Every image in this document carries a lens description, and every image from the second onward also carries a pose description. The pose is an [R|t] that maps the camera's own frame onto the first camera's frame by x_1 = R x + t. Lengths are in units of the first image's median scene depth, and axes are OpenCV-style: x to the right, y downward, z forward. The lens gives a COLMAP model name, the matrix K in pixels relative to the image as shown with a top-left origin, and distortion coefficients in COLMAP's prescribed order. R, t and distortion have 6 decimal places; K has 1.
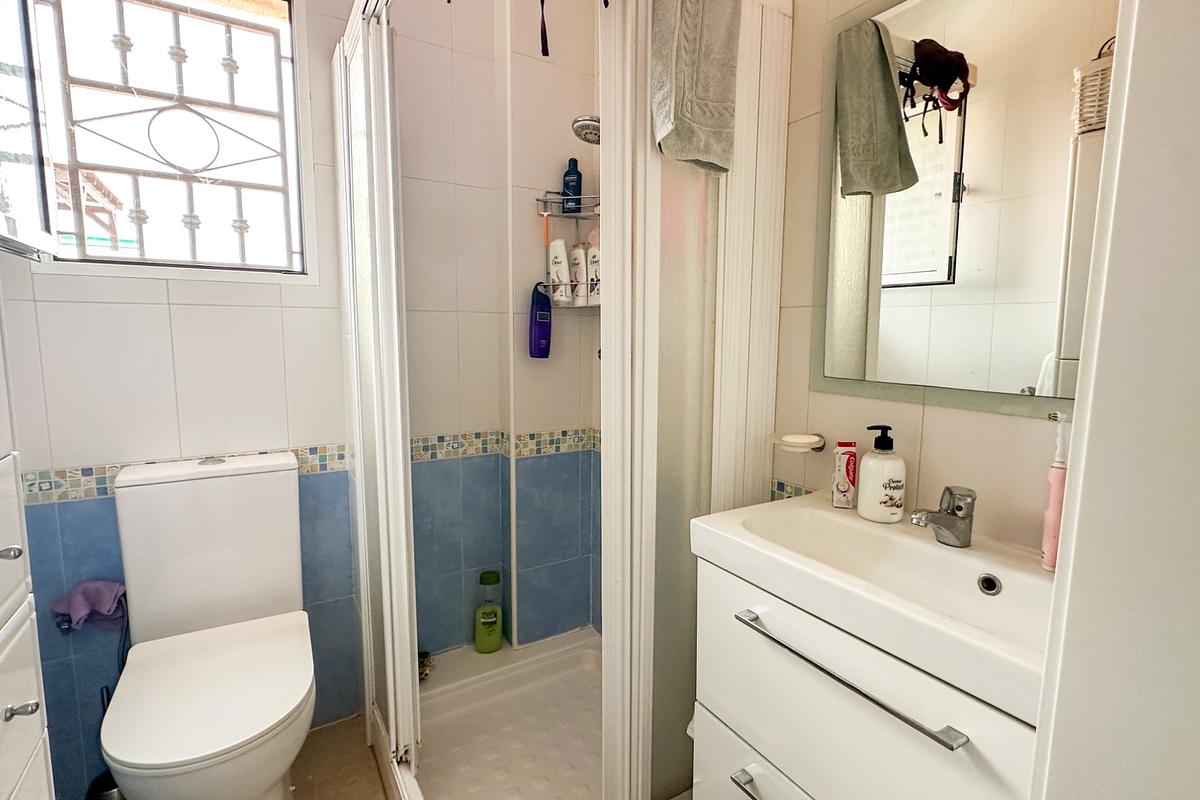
lens RADIAL K [[566.9, 0, 602.4], [0, 566.9, 396.5], [0, 0, 1]] dist [-0.001739, 0.000831]
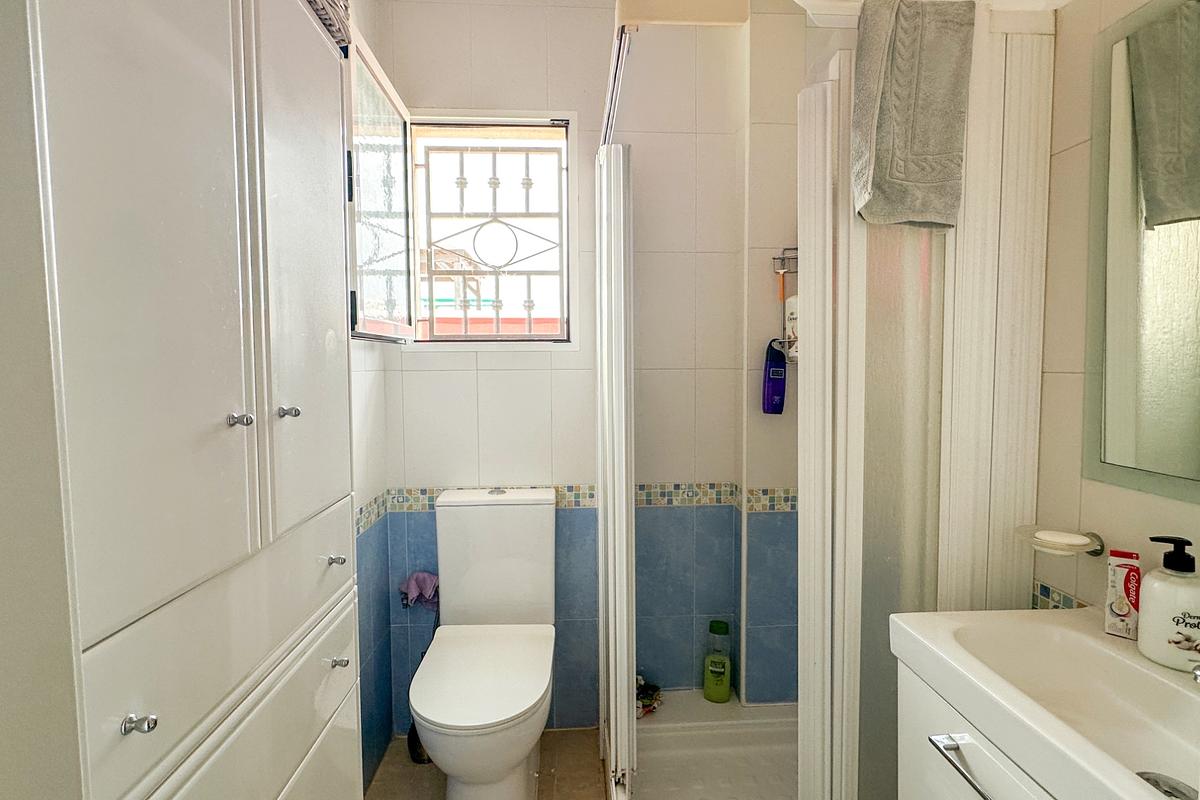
lens RADIAL K [[566.9, 0, 601.2], [0, 566.9, 397.4], [0, 0, 1]] dist [-0.001739, 0.000831]
pose [[0.879756, 0.014437, -0.475205, 0.123481], [-0.041535, 0.998051, -0.046573, -0.048499], [0.473607, 0.060711, 0.878641, -0.027294]]
